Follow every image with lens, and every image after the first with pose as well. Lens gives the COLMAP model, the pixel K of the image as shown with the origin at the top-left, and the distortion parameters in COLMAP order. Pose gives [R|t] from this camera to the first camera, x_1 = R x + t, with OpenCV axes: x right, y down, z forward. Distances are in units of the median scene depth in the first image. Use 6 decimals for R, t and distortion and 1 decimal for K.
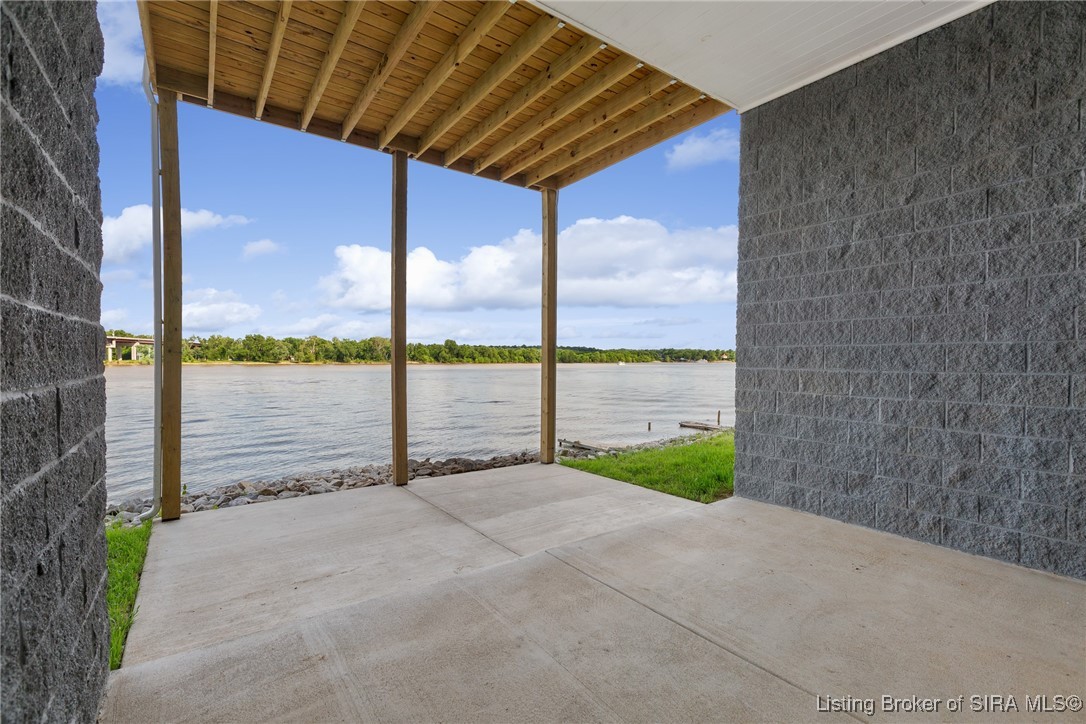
lens RADIAL K [[487.3, 0, 543.0], [0, 487.3, 362.0], [0, 0, 1]] dist [0.000575, -0.000099]
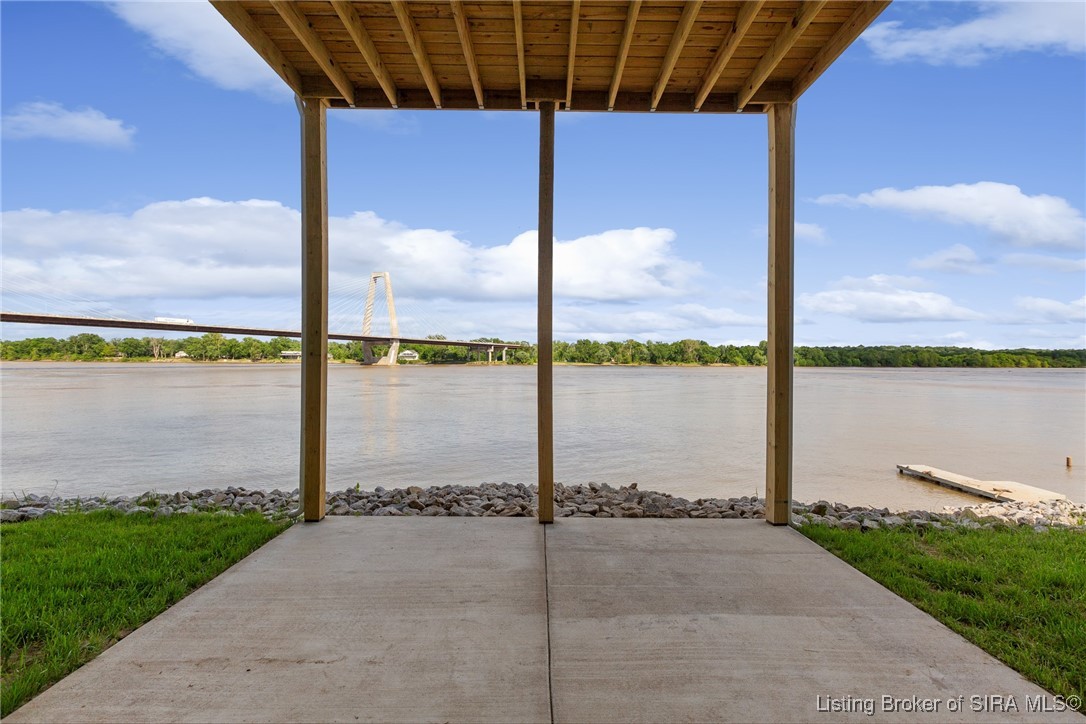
lens RADIAL K [[487.3, 0, 543.0], [0, 487.3, 362.0], [0, 0, 1]] dist [0.000575, -0.000099]
pose [[0.816336, 0.006000, -0.577546, 0.171724], [-0.008474, 0.999963, -0.001590, -0.004990], [0.577515, 0.006192, 0.816356, 0.389861]]
